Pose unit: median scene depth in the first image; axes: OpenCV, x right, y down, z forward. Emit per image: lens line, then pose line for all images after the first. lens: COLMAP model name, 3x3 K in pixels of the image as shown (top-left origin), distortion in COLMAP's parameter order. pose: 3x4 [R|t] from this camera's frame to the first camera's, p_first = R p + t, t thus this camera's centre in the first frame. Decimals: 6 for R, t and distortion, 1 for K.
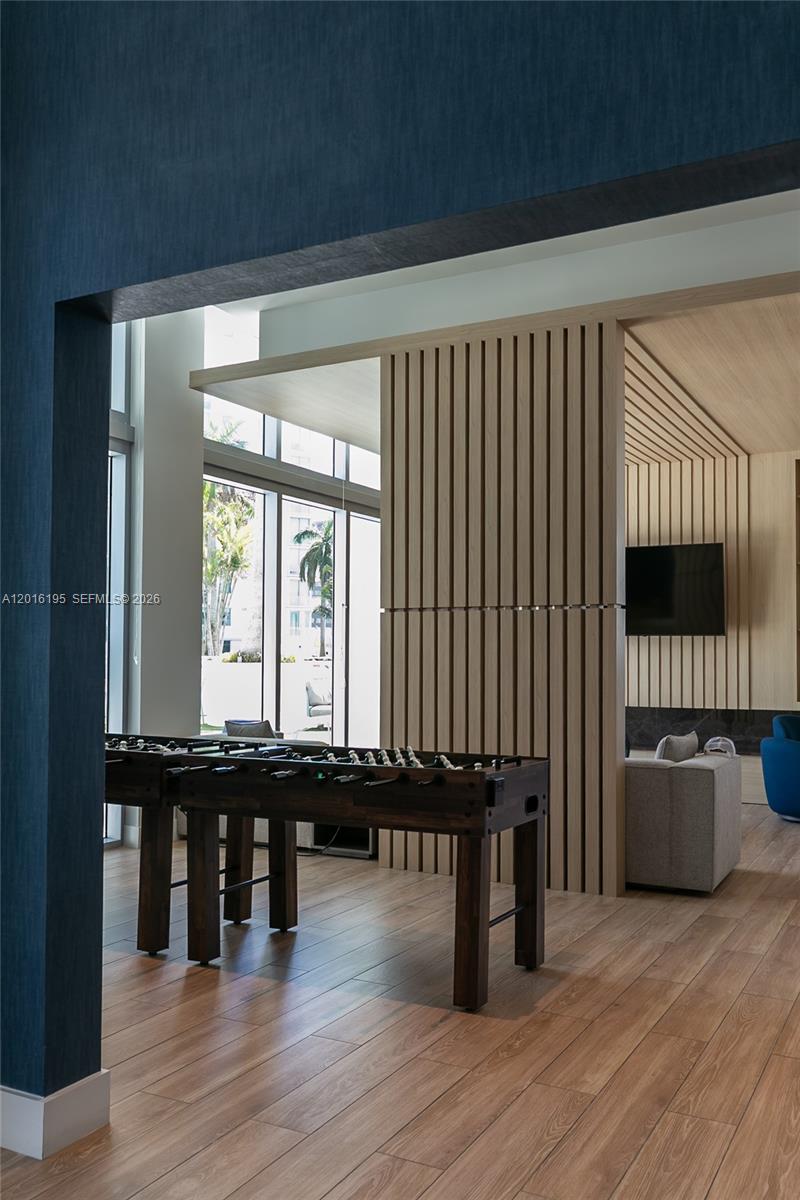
lens RADIAL K [[1033.5, 0, 402.6], [0, 1033.5, 601.1], [0, 0, 1]] dist [0.003968, 0.000438]
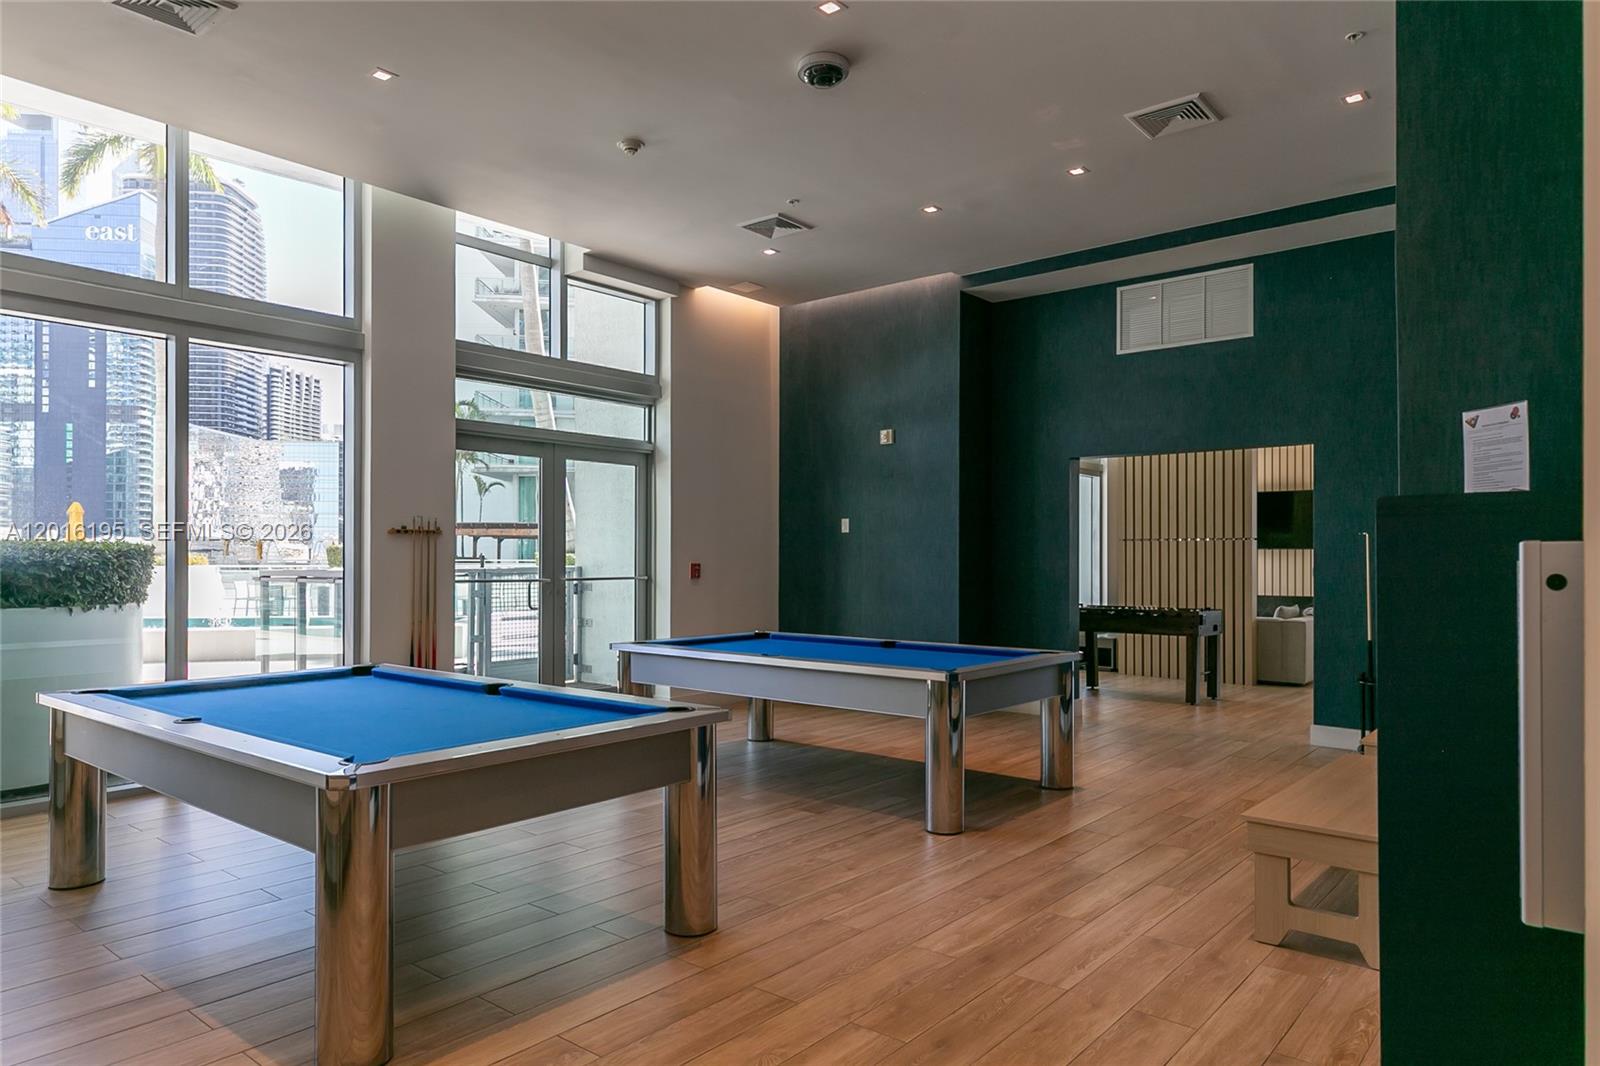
lens RADIAL K [[1023.3, 0, 791.4], [0, 1023.3, 540.3], [0, 0, 1]] dist [0.005361, -0.002147]
pose [[0.977839, -0.005332, -0.209292, -0.222209], [0.013013, 0.999291, 0.035339, -0.066629], [0.208955, -0.037279, 0.977214, -0.994110]]
